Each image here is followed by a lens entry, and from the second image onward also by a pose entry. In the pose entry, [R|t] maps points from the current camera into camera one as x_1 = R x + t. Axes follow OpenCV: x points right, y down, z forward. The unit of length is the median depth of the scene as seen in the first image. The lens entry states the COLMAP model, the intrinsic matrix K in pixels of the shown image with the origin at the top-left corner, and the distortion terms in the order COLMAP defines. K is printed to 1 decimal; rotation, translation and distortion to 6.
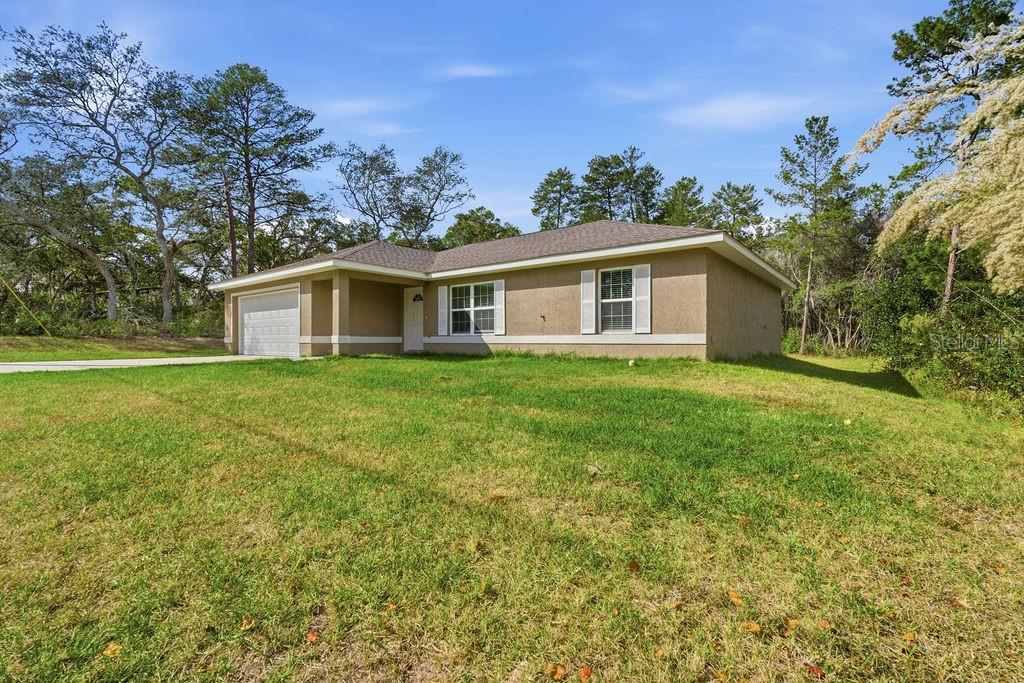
lens RADIAL K [[450.4, 0, 517.5], [0, 450.4, 344.5], [0, 0, 1]] dist [0.004185, 0.000080]
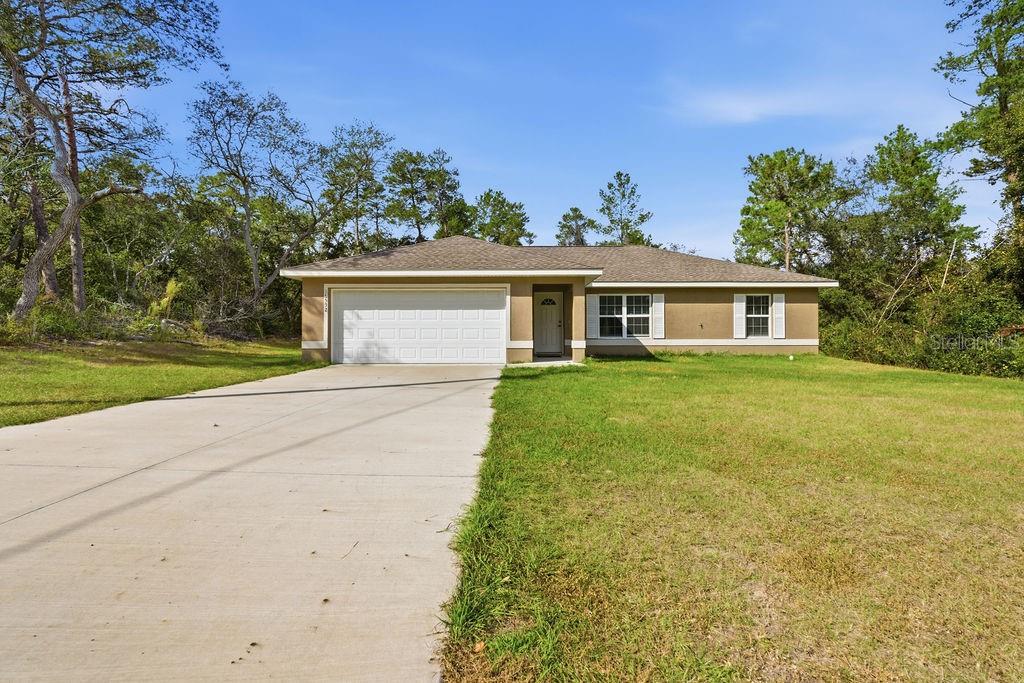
lens RADIAL K [[480.5, 0, 515.9], [0, 480.5, 336.8], [0, 0, 1]] dist [-0.022337, -0.000064]
pose [[0.785154, -0.000977, 0.619300, -1.099017], [0.007122, 0.999947, -0.007452, -0.017892], [-0.619260, 0.010261, 0.785119, 0.201197]]
